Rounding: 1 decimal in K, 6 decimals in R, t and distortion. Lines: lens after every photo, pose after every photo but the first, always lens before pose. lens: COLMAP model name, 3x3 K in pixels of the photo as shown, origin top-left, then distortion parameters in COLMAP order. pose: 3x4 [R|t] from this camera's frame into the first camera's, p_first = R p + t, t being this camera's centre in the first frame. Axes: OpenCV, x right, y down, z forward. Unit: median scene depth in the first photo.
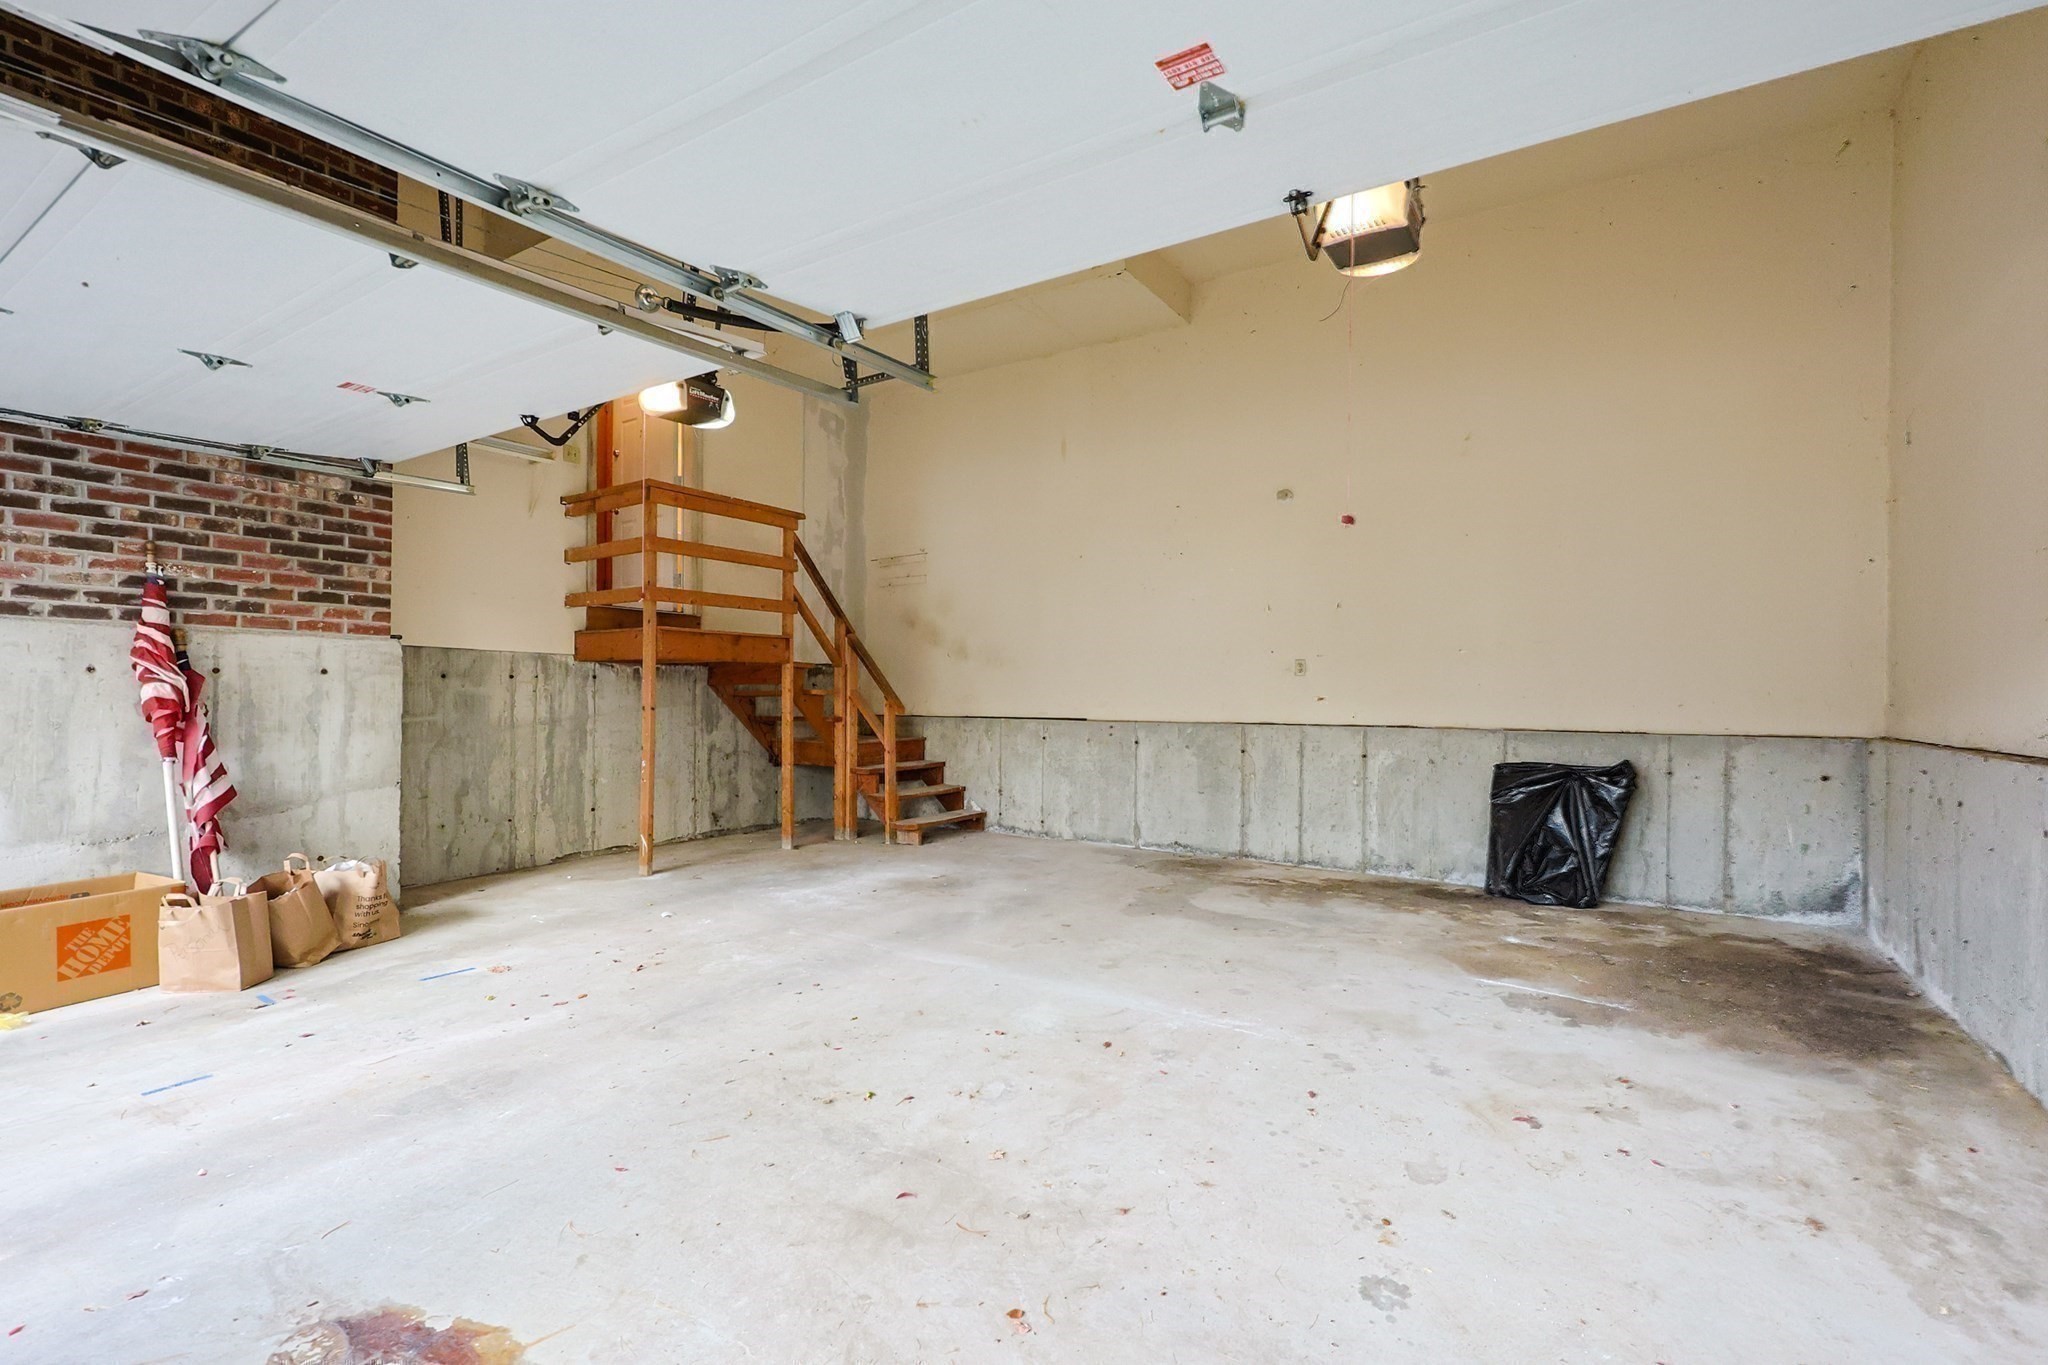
lens RADIAL K [[949.5, 0, 1025.9], [0, 949.5, 701.4], [0, 0, 1]] dist [0.000450, 0.000156]
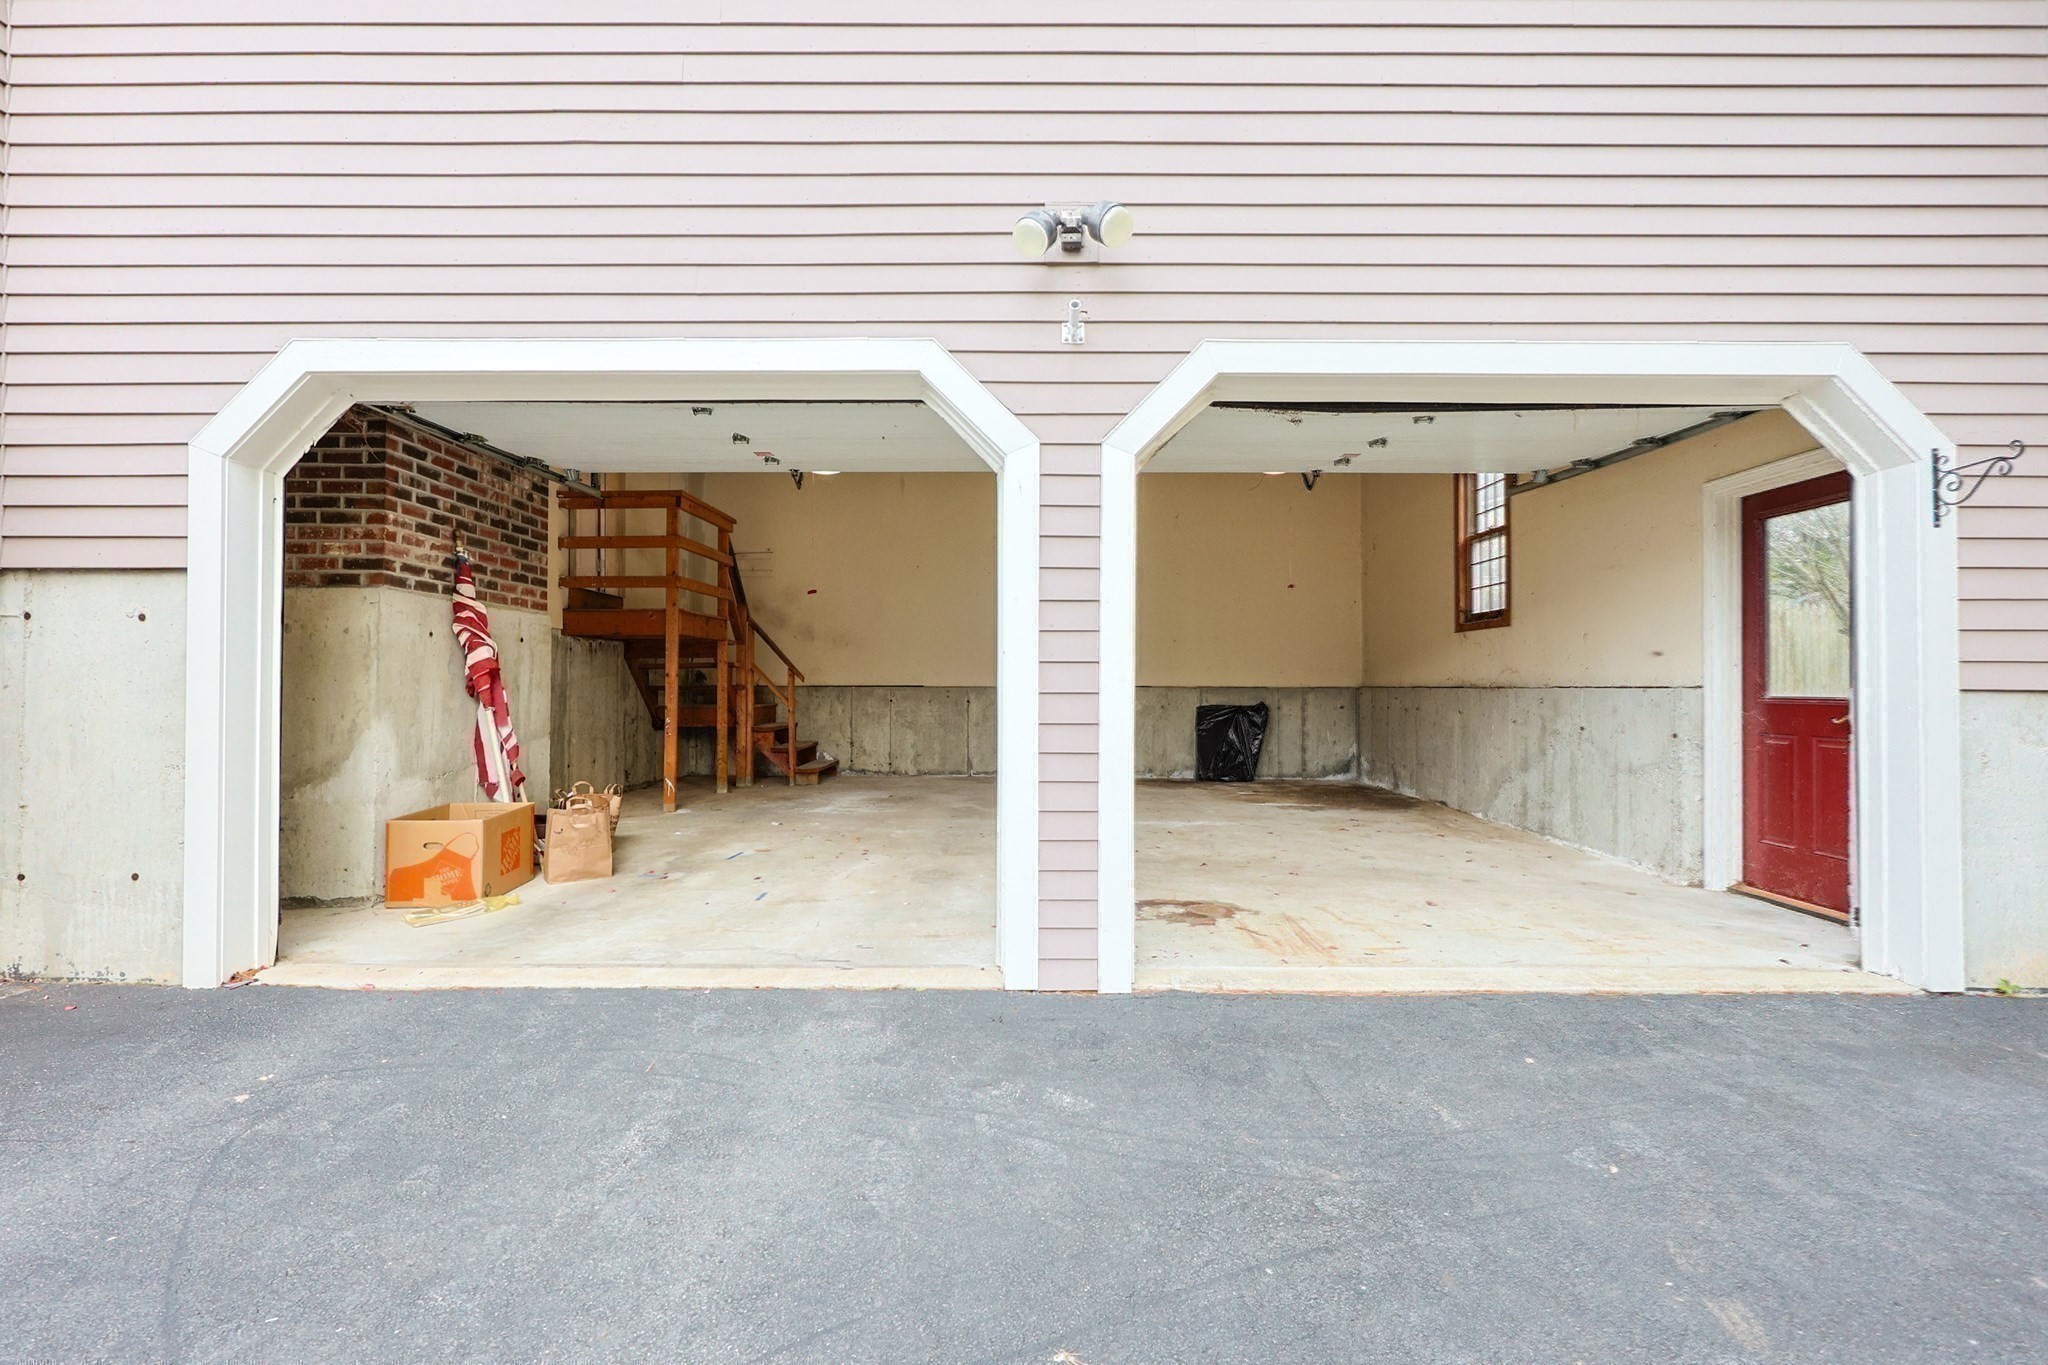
lens RADIAL K [[995.4, 0, 1024.0], [0, 995.4, 682.5], [0, 0, 1]] dist [-0.000881, -0.000392]
pose [[0.832859, -0.002448, 0.553479, -0.866188], [0.007481, 0.999949, -0.006833, 0.034406], [-0.553434, 0.009831, 0.832835, -0.385057]]
